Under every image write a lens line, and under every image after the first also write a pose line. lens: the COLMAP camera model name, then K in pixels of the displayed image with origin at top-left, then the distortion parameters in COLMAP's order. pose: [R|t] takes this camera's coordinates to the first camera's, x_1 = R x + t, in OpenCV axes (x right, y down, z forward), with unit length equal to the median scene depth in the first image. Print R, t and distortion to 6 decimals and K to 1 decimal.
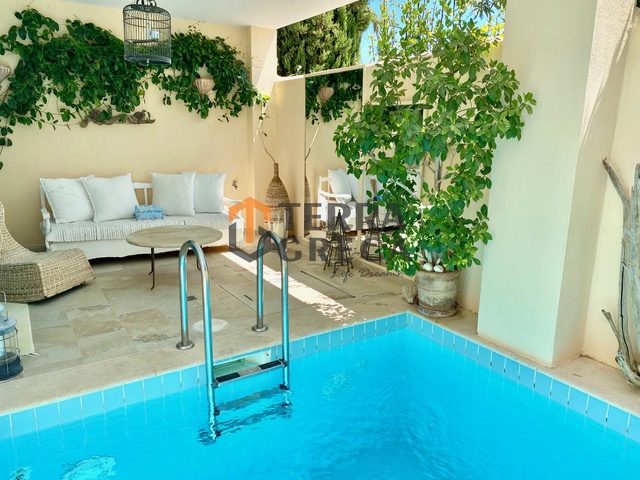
lens RADIAL K [[484.7, 0, 319.8], [0, 484.7, 242.8], [0, 0, 1]] dist [0.005416, -0.006955]
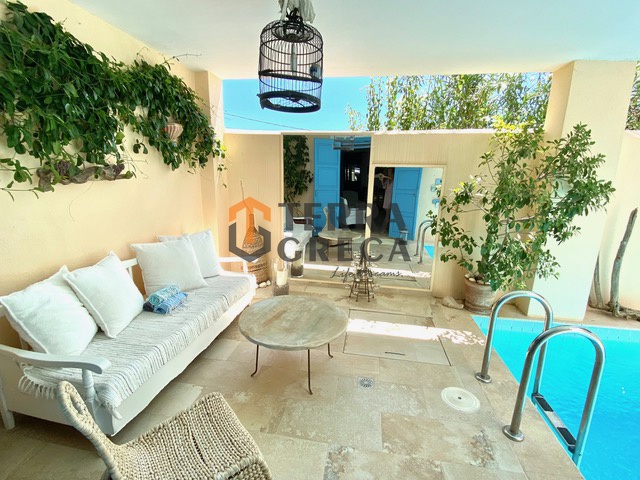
lens RADIAL K [[309.6, 0, 319.3], [0, 309.6, 242.5], [0, 0, 1]] dist [-0.001669, -0.000327]
pose [[0.675363, -0.165666, 0.718637, -0.536862], [0.149343, 0.984976, 0.086714, -0.157235], [-0.722206, 0.048761, 0.689957, 0.500825]]
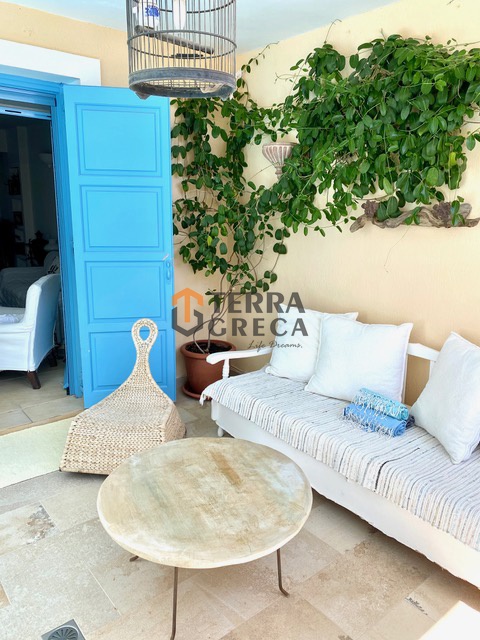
lens RADIAL K [[484.7, 0, 241.3], [0, 484.7, 317.5], [0, 0, 1]] dist [0.005416, -0.006955]
pose [[0.109181, 0.207778, -0.972064, 0.083448], [-0.228376, 0.956994, 0.178906, -0.210159], [0.967432, 0.202462, 0.151937, 0.791398]]
